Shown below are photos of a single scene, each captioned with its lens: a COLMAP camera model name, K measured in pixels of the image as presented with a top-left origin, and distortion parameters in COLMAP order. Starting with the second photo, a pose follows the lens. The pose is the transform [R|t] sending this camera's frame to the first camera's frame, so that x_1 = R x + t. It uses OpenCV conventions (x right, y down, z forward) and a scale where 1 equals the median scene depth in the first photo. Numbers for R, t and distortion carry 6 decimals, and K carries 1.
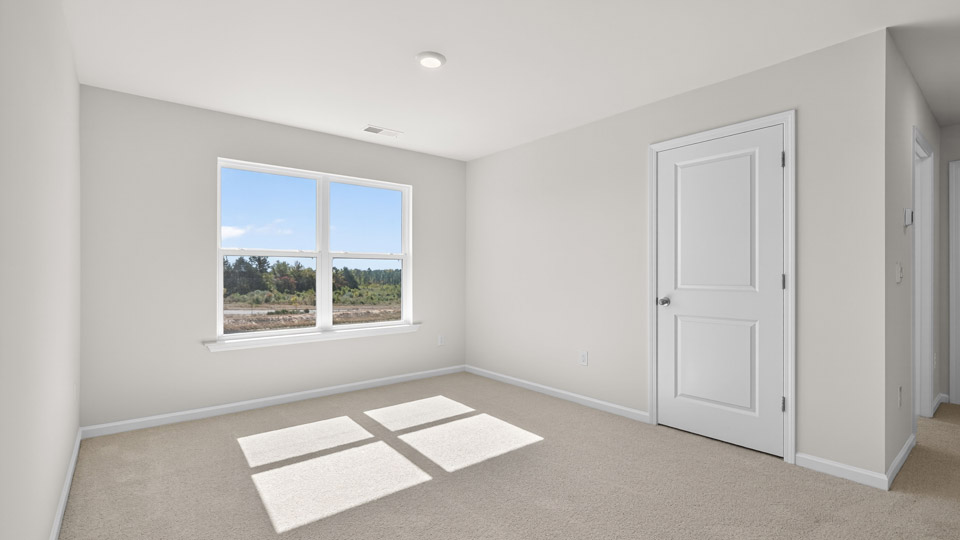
lens RADIAL K [[446.0, 0, 479.4], [0, 446.0, 278.5], [0, 0, 1]] dist [-0.001104, -0.000284]
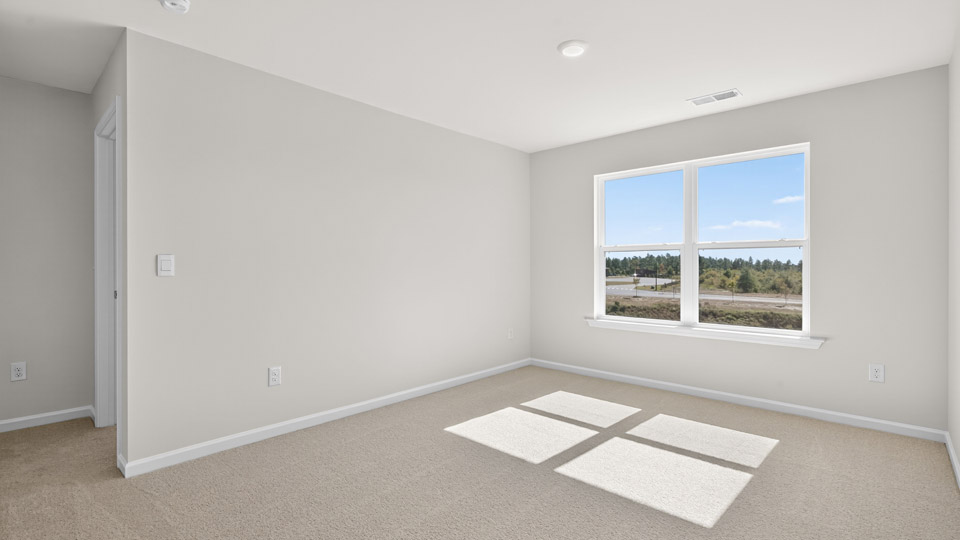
lens RADIAL K [[440.9, 0, 480.0], [0, 440.9, 270.0], [0, 0, 1]] dist [-0.013918, -0.000238]
pose [[0.108820, 0.005900, -0.994044, 0.536857], [-0.007373, 0.999960, 0.005128, -0.004445], [0.994034, 0.006771, 0.108859, 0.452330]]
